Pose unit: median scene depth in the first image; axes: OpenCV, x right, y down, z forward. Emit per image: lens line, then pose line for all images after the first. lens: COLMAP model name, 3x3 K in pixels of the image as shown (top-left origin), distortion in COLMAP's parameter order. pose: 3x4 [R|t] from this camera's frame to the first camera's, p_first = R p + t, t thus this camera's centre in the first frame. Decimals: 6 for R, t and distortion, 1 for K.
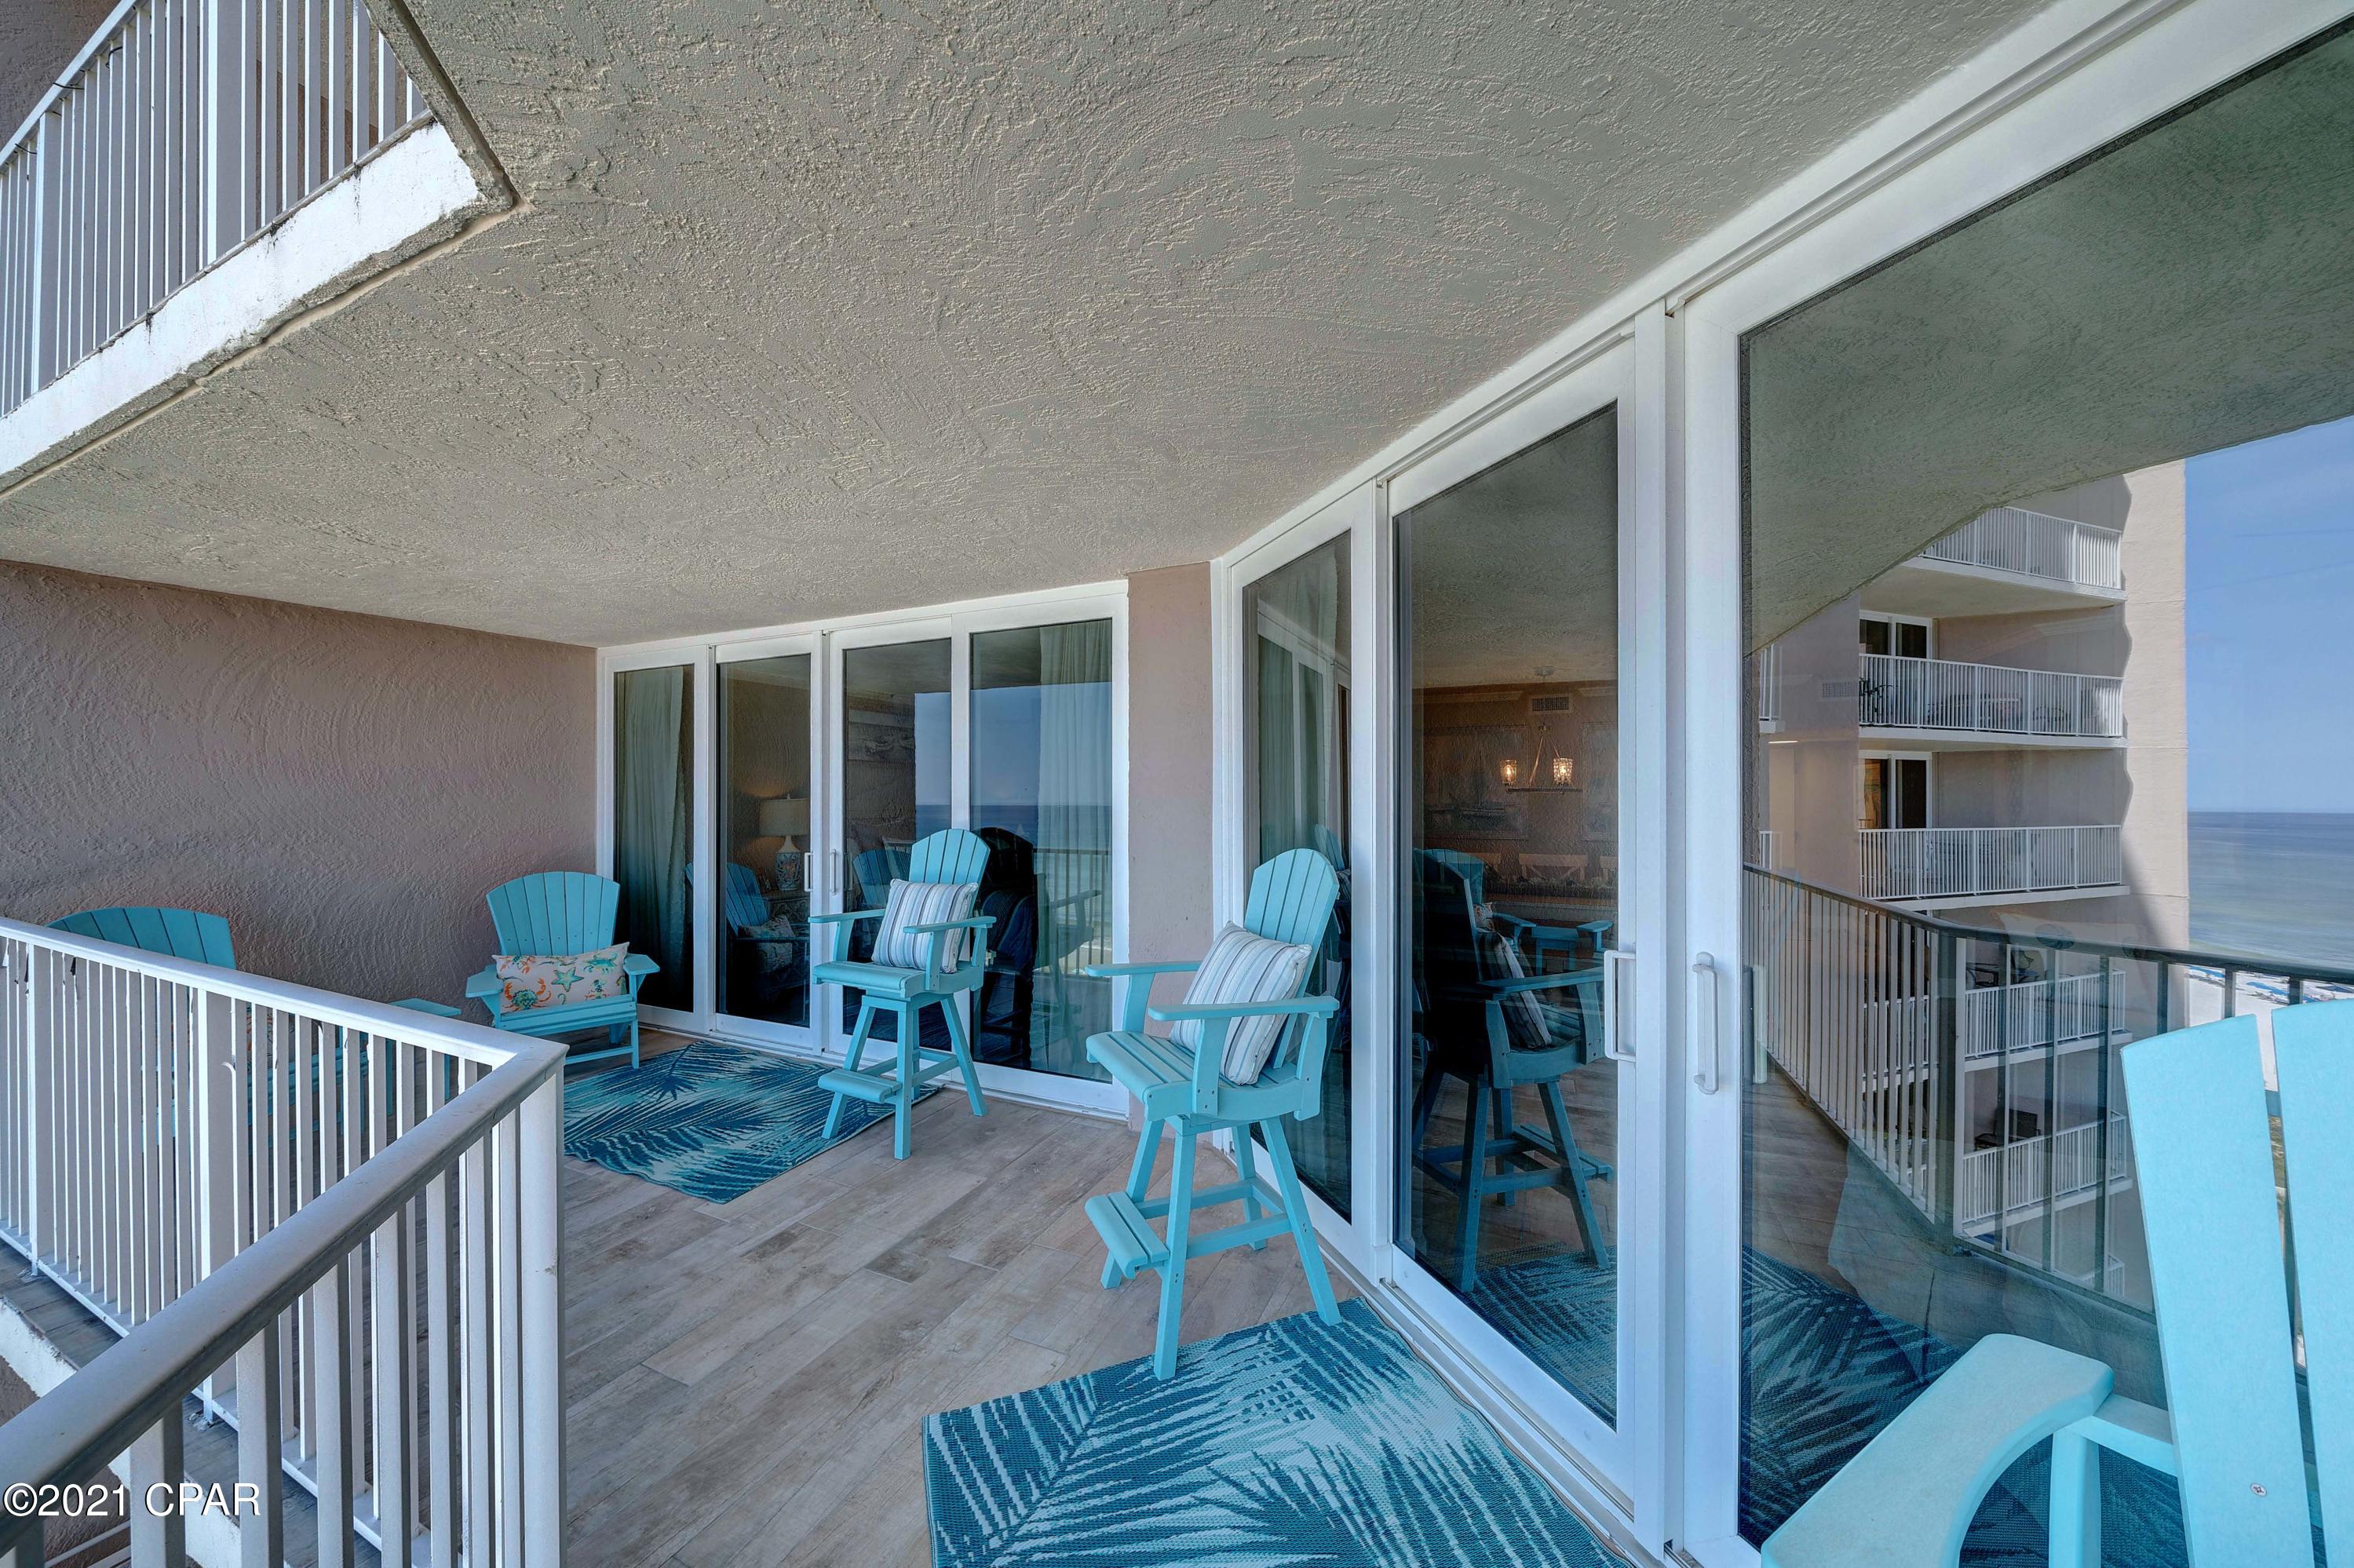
lens RADIAL K [[826.4, 0, 1164.3], [0, 826.4, 789.0], [0, 0, 1]] dist [-0.002089, -0.000263]
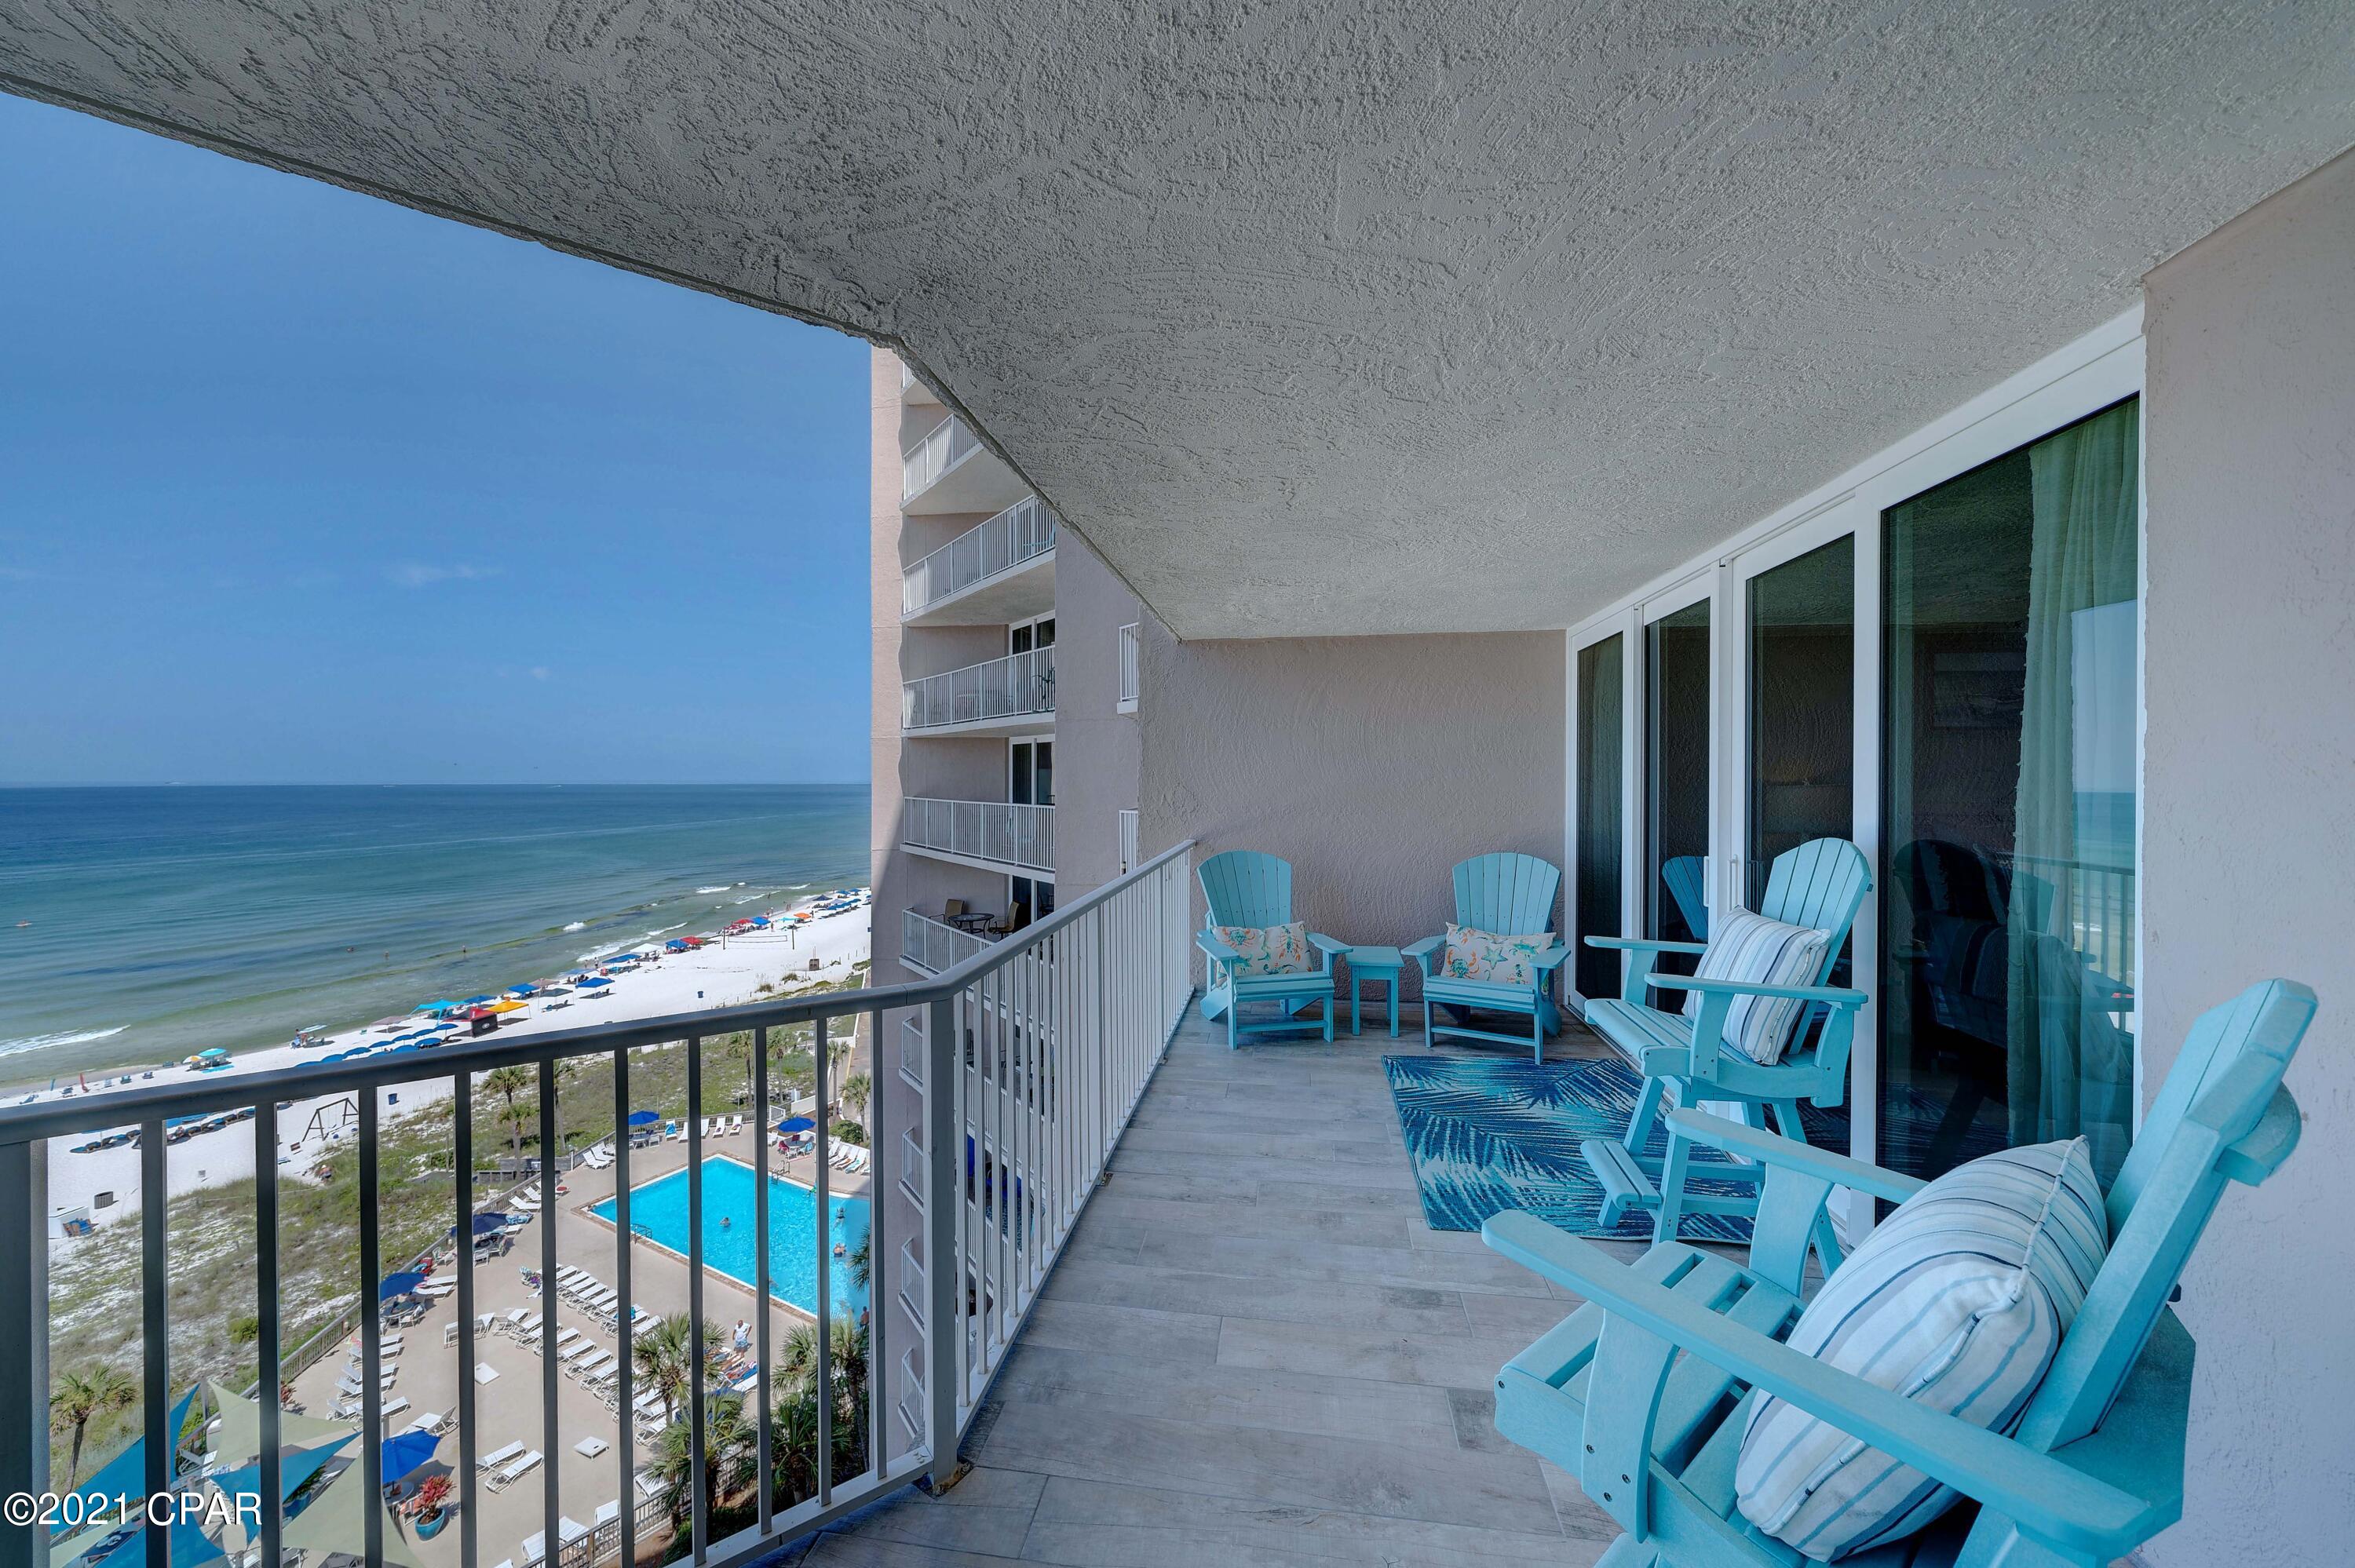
lens RADIAL K [[857.0, 0, 1165.8], [0, 857.0, 776.4], [0, 0, 1]] dist [-0.000900, -0.000210]
pose [[0.274759, 0.000650, -0.961513, 0.224895], [0.002252, 0.999997, 0.001319, 0.001137], [0.961511, -0.002528, 0.274756, 0.351562]]
